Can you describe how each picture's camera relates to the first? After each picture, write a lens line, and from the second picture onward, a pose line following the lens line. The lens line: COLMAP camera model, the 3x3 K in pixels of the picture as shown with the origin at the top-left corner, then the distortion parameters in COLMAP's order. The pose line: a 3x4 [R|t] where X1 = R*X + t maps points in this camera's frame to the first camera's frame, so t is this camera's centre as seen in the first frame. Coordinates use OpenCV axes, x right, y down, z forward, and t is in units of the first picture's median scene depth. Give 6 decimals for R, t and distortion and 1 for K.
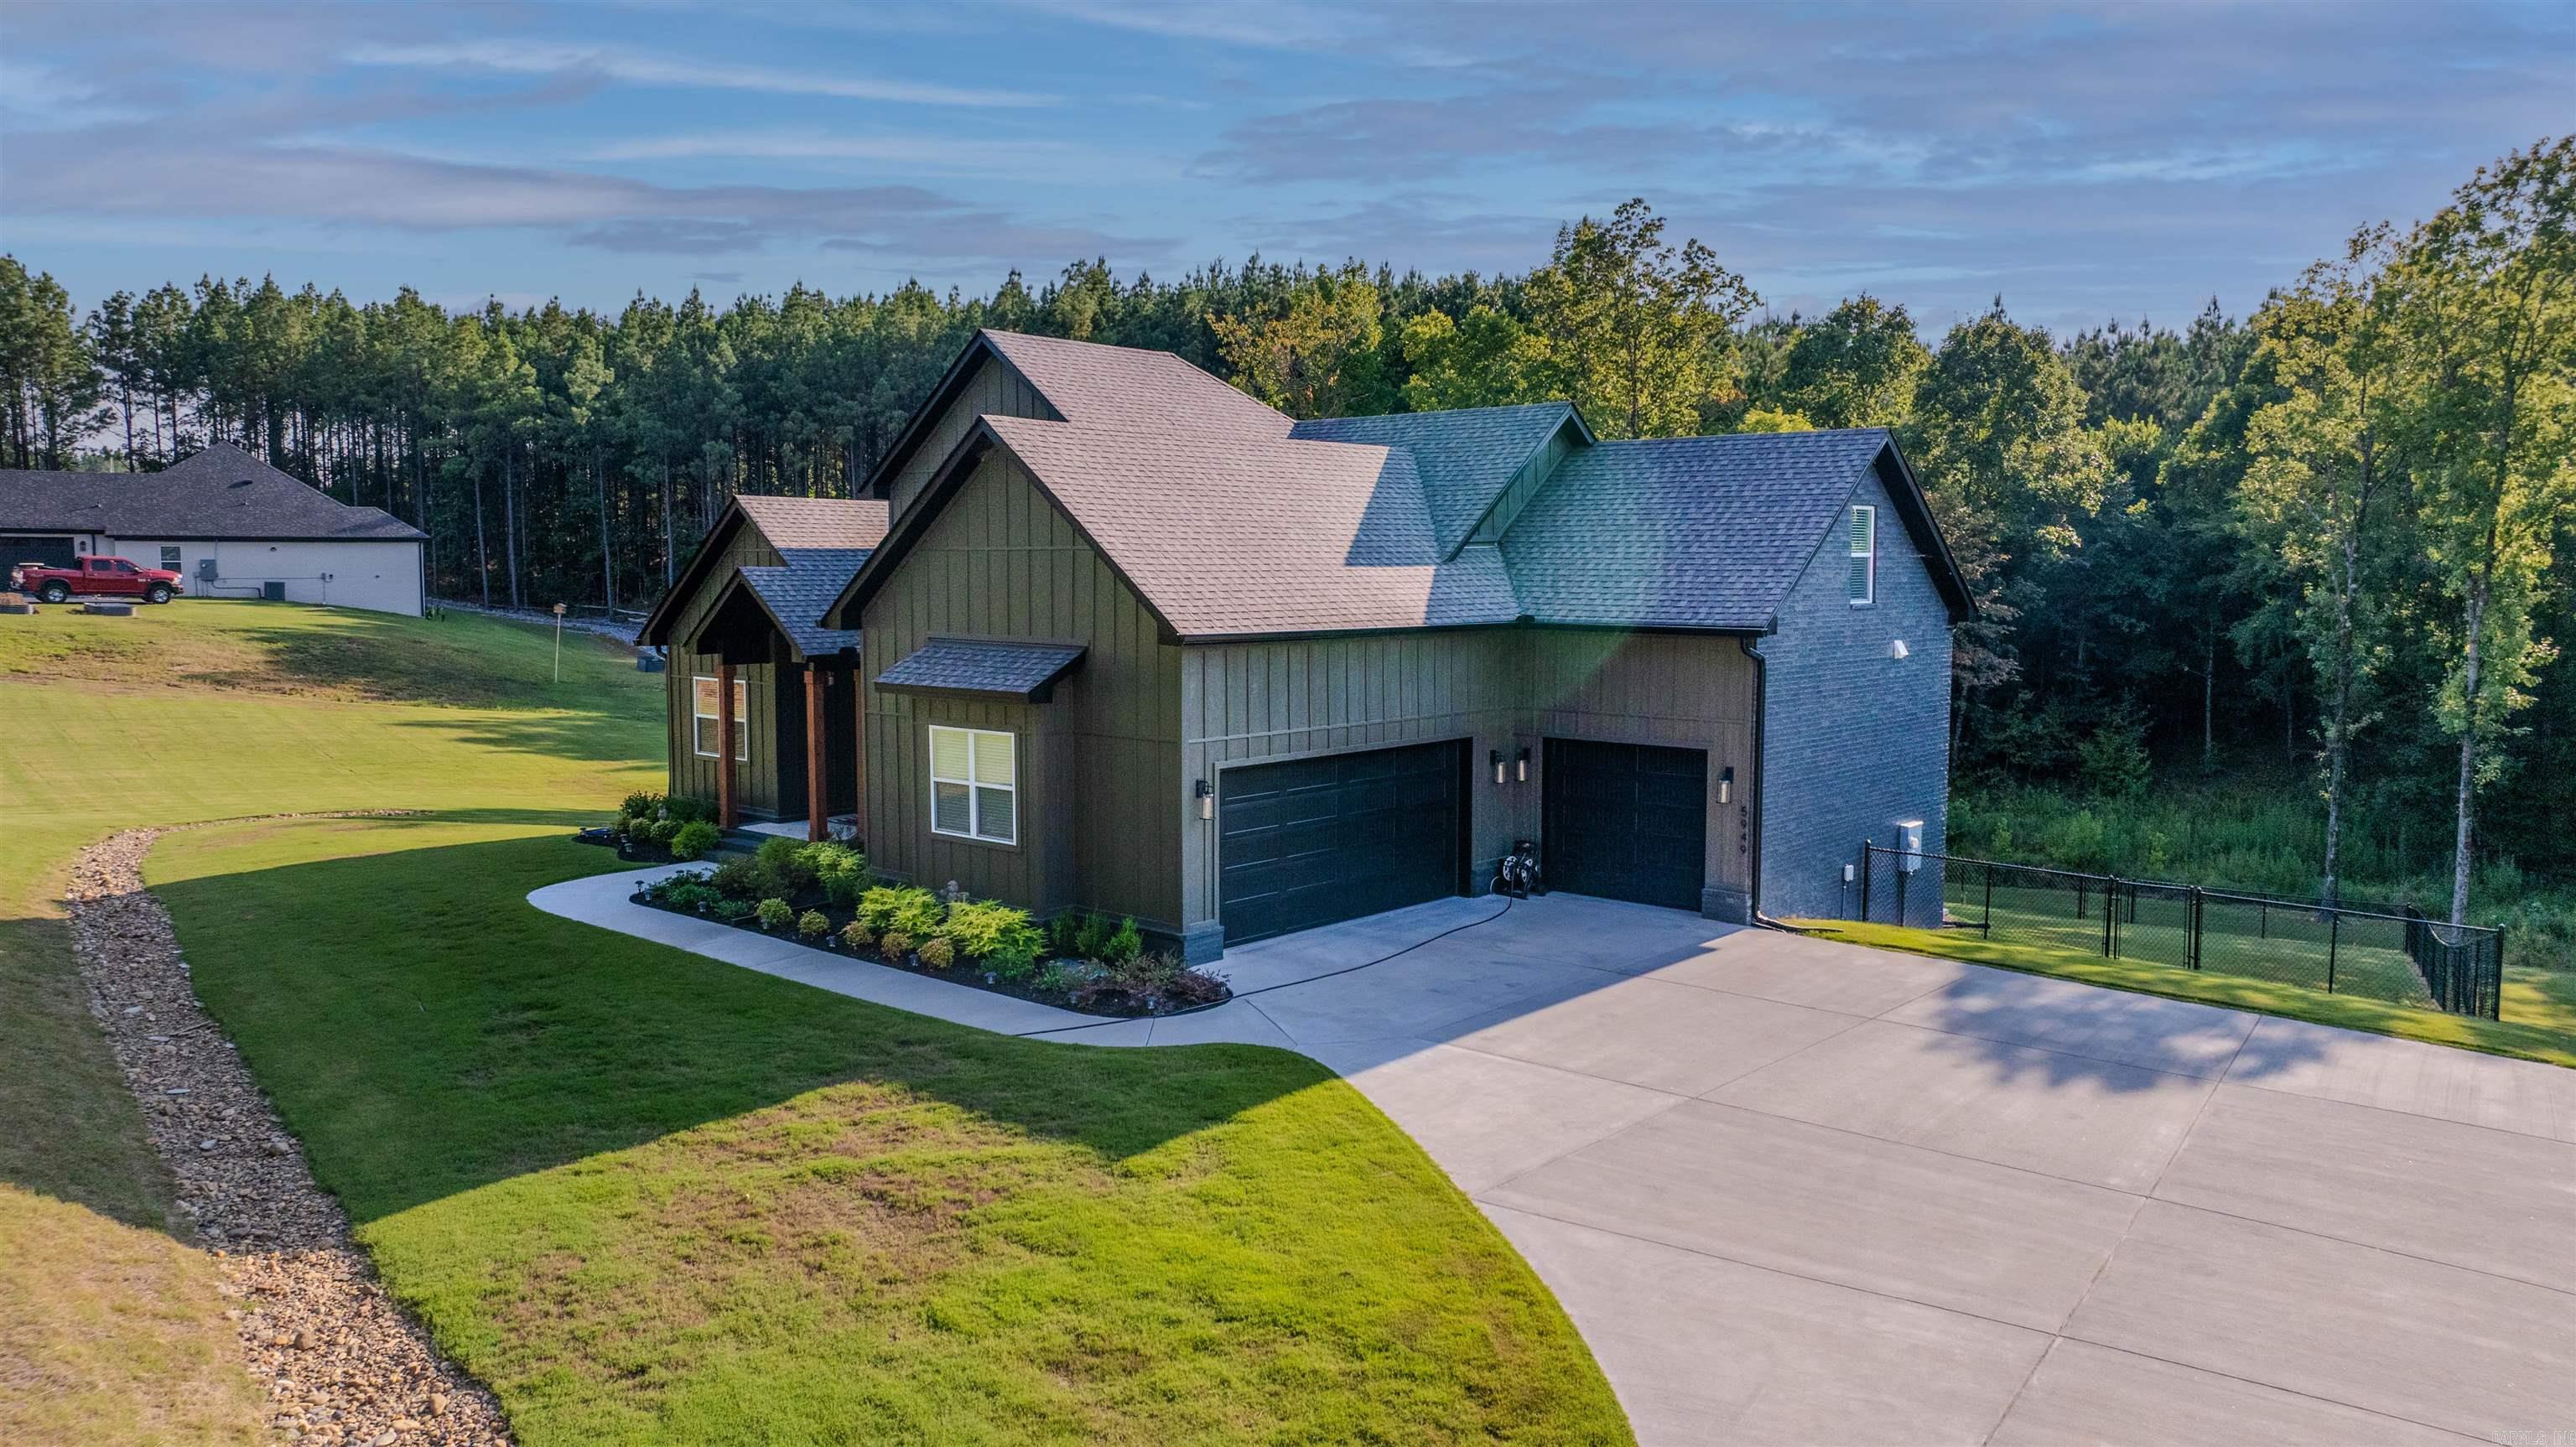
lens RADIAL K [[1809.5, 0, 1292.4], [0, 1809.5, 719.1], [0, 0, 1]] dist [-0.039133, 0.022059]
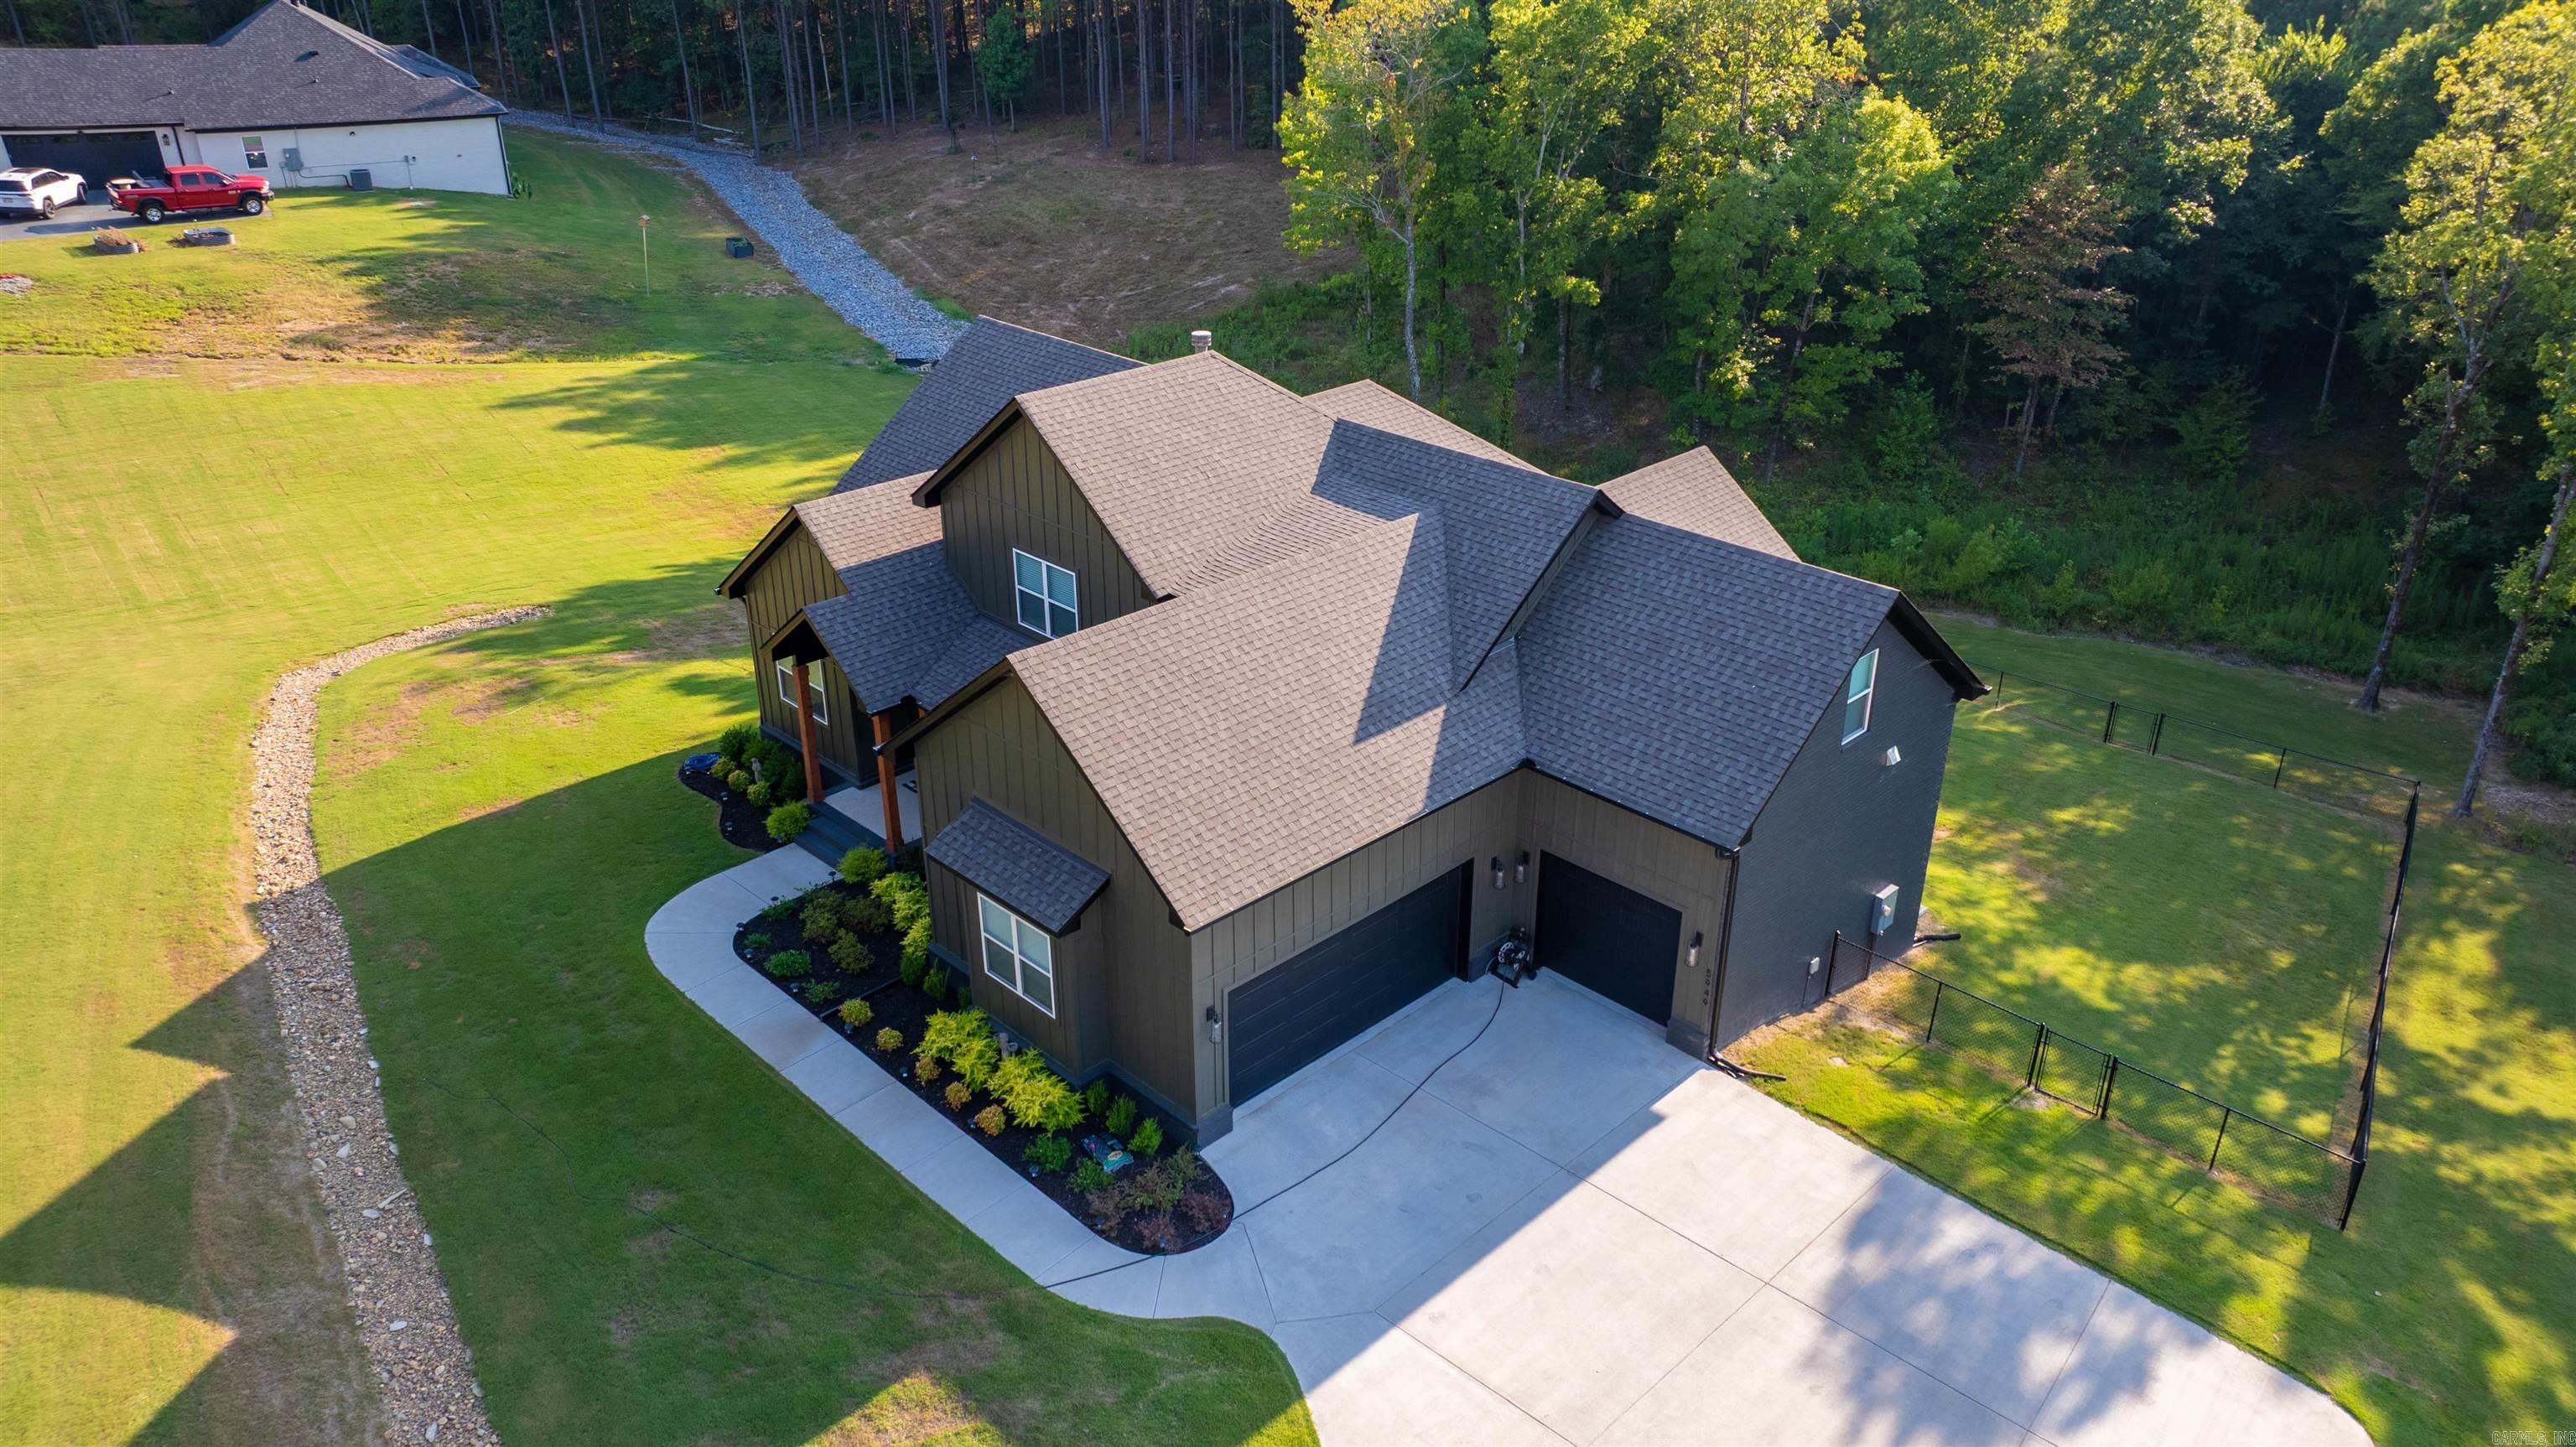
lens RADIAL K [[1809.5, 0, 1292.4], [0, 1809.5, 719.1], [0, 0, 1]] dist [-0.039133, 0.022059]
pose [[0.997692, 0.029149, -0.061334, 0.054486], [-0.005404, 0.934405, 0.356171, -0.452845], [0.067693, -0.355017, 0.932406, 0.004897]]
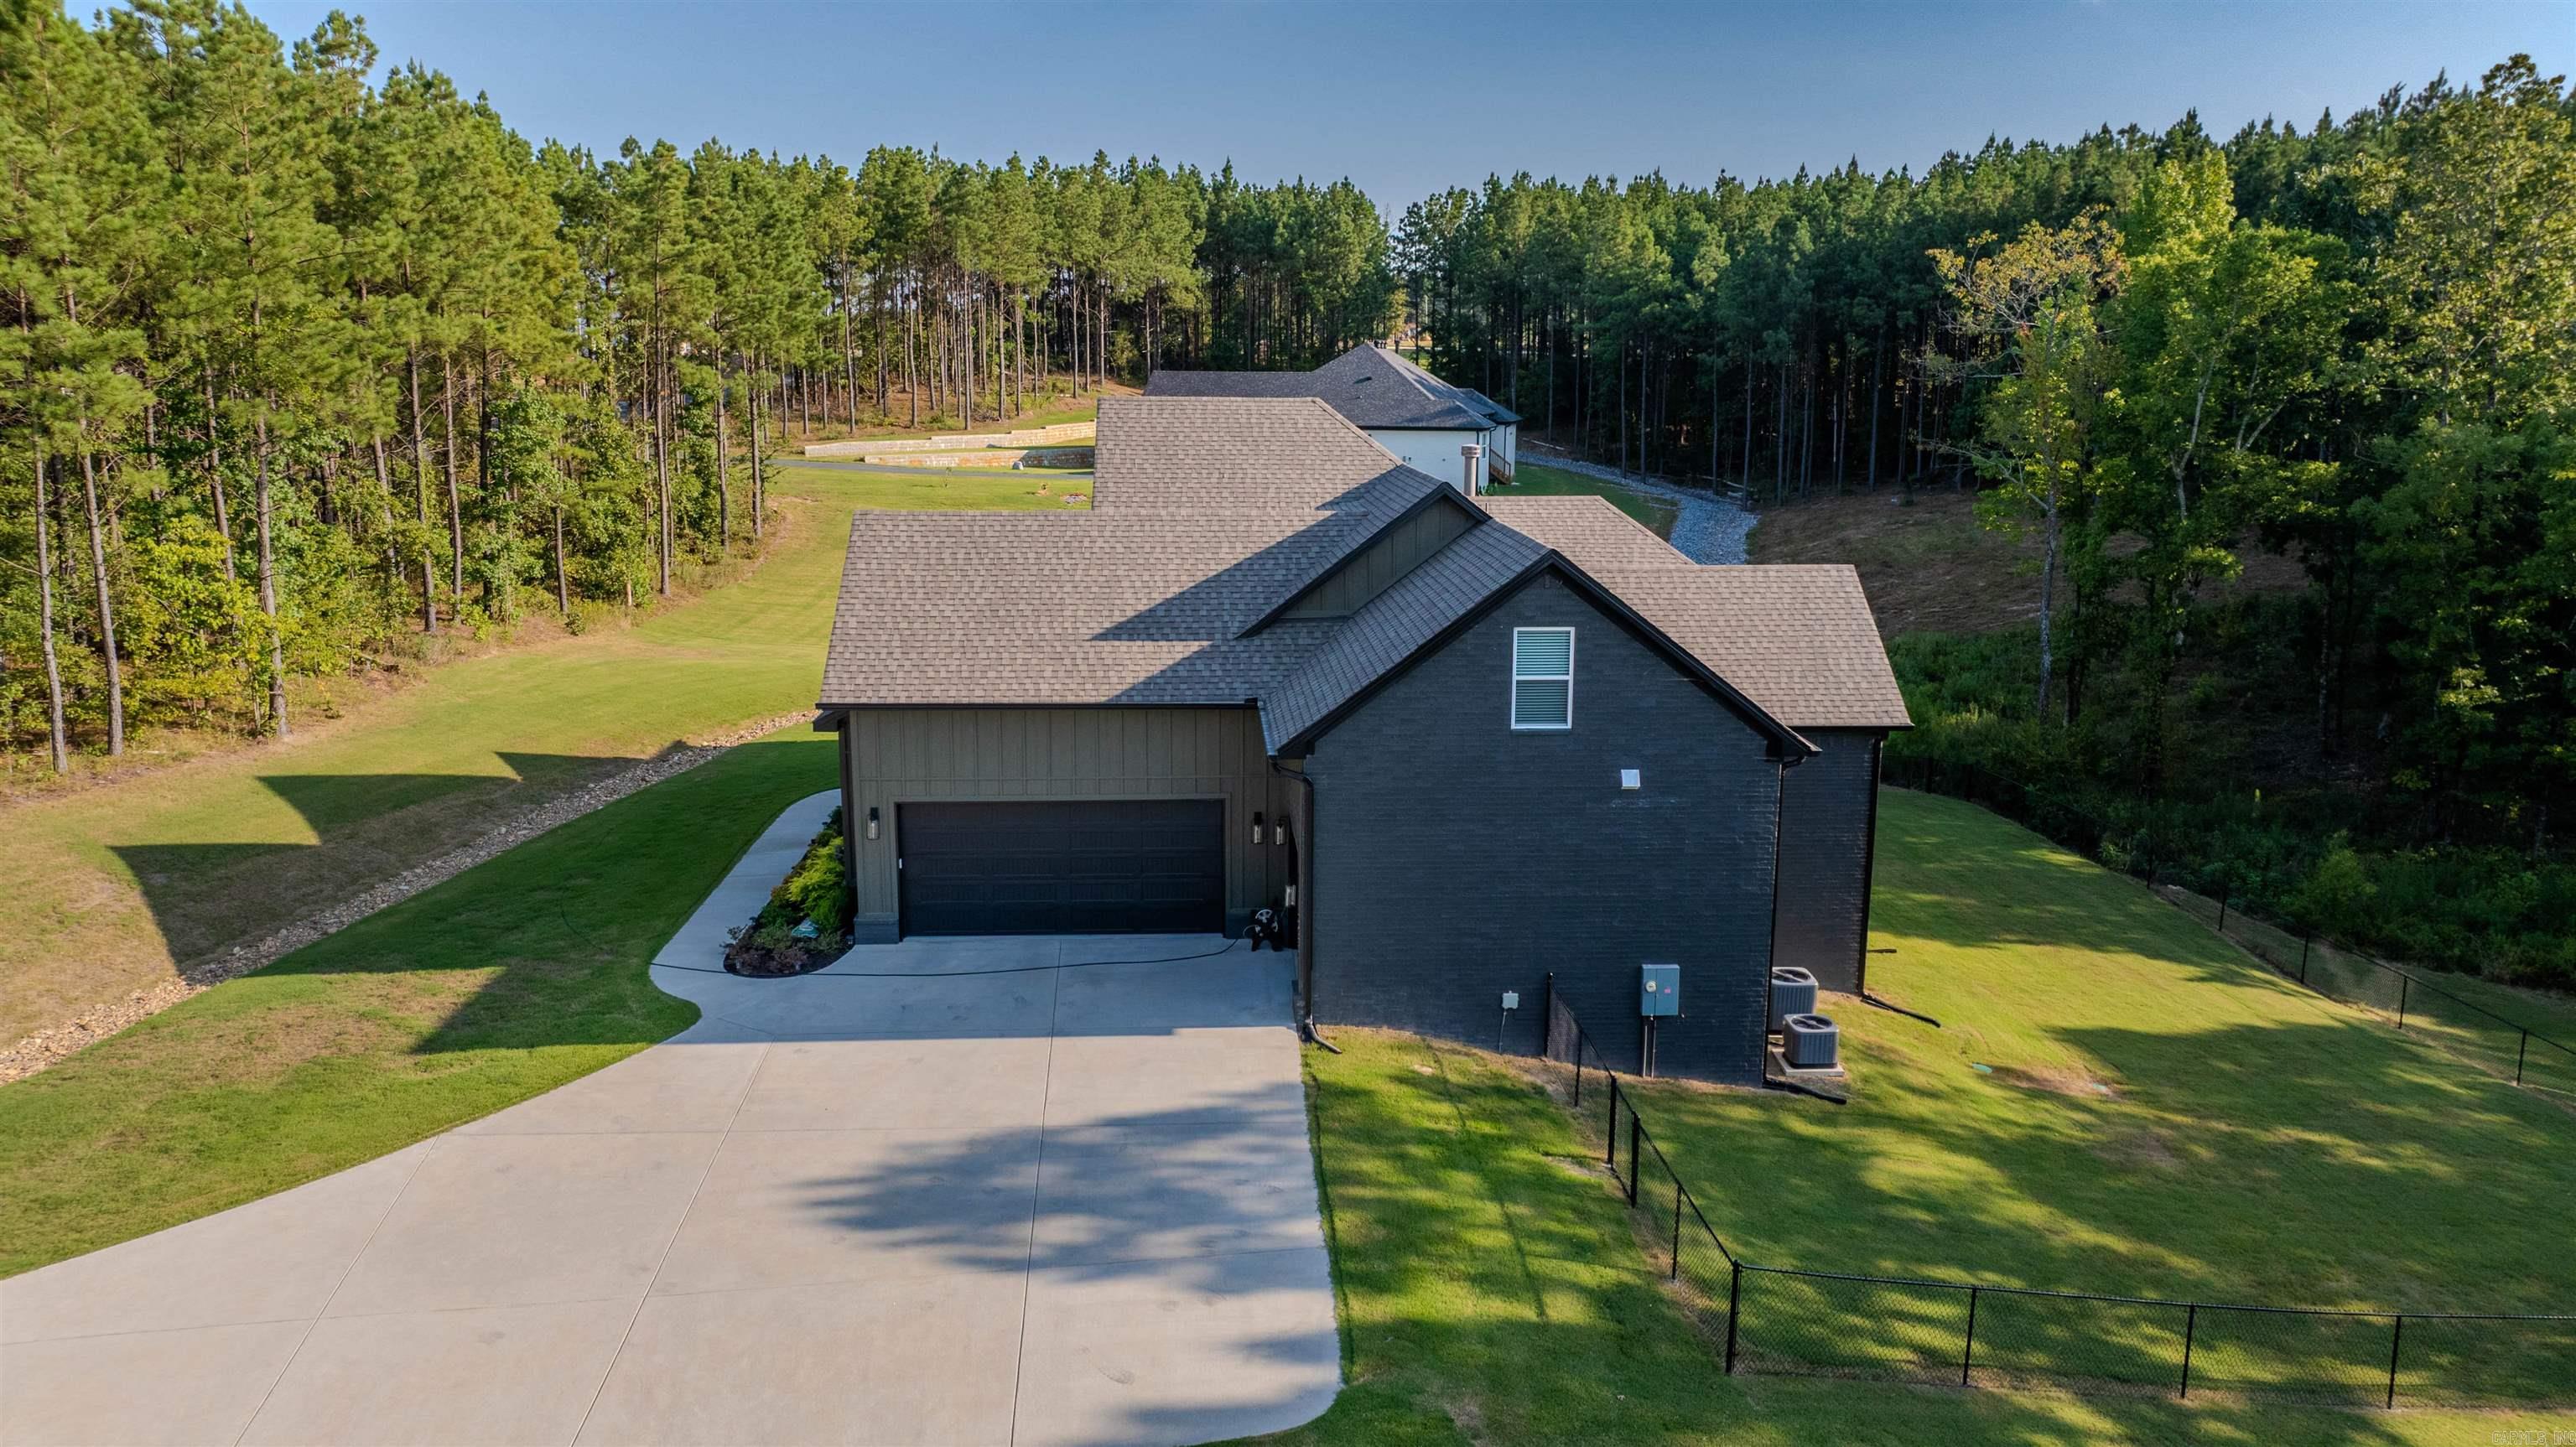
lens RADIAL K [[1809.5, 0, 1292.4], [0, 1809.5, 719.1], [0, 0, 1]] dist [-0.039133, 0.022059]
pose [[0.699520, 0.139700, -0.700824, 0.903181], [-0.065838, 0.989133, 0.131455, -0.188140], [0.711573, -0.045814, 0.701117, 0.244350]]
